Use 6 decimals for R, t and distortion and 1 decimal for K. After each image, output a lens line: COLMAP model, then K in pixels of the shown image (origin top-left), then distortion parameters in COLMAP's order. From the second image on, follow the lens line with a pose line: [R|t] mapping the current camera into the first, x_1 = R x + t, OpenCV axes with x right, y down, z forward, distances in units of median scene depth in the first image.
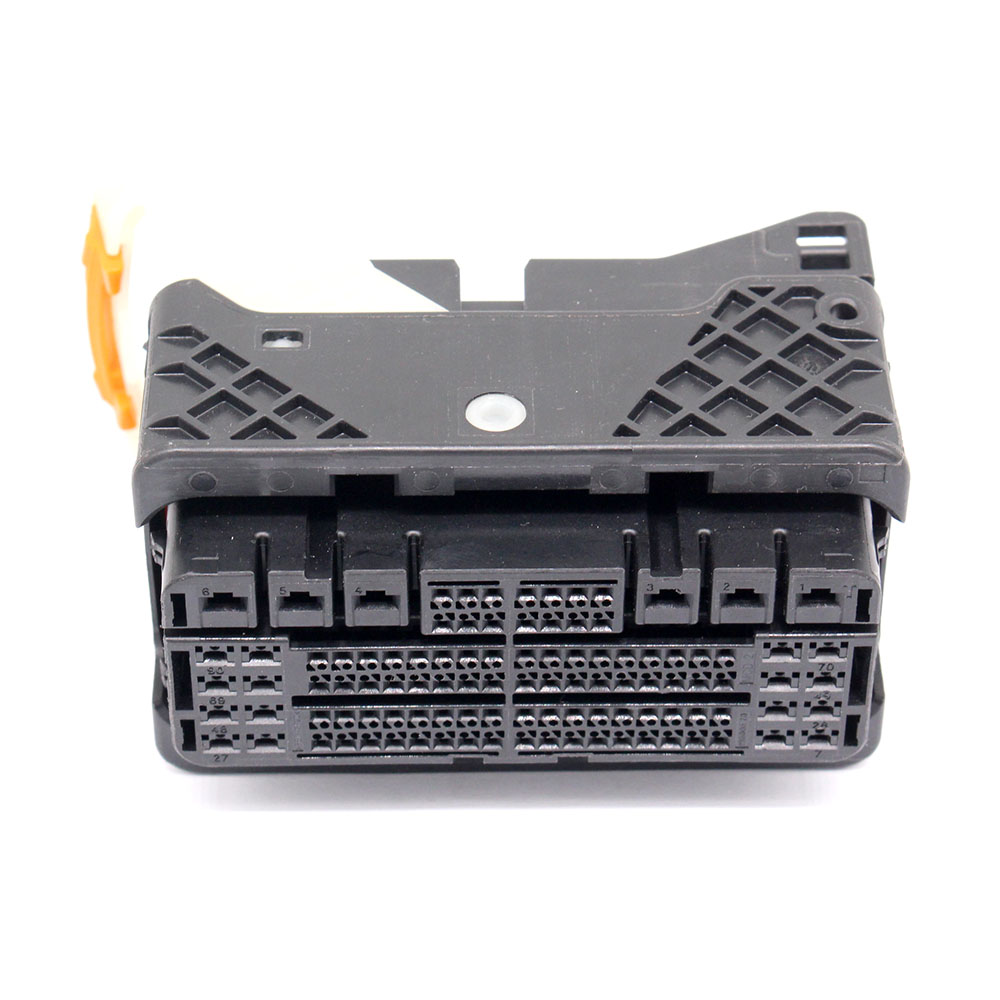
lens RADIAL K [[3168.3, 0, 489.2], [0, 3168.3, 503.2], [0, 0, 1]] dist [0.218349, 0.000000]
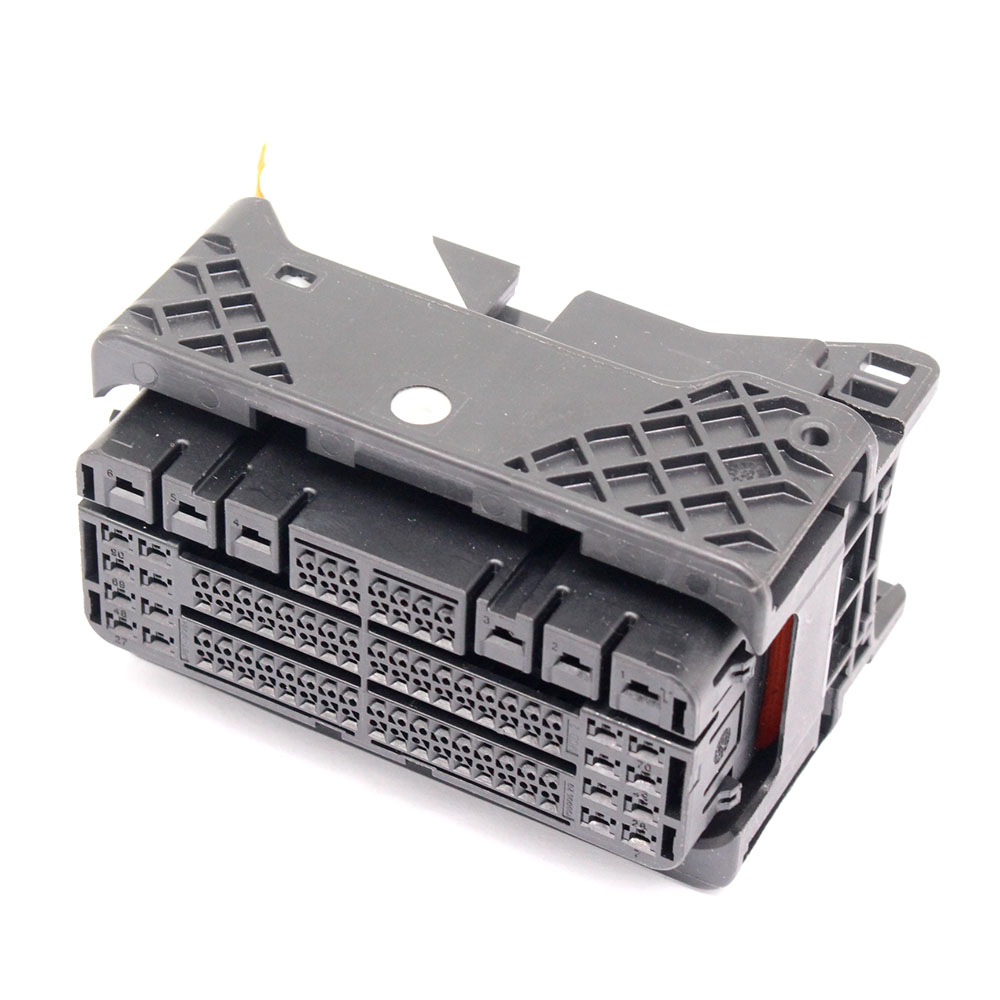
lens RADIAL K [[3168.3, 0, 500.3], [0, 3168.3, 499.1], [0, 0, 1]] dist [0.218349, 0.000000]
pose [[0.877318, 0.339677, -0.339017, 0.373113], [-0.345676, 0.937295, 0.044571, -0.053951], [0.332898, 0.078087, 0.939724, 0.063264]]
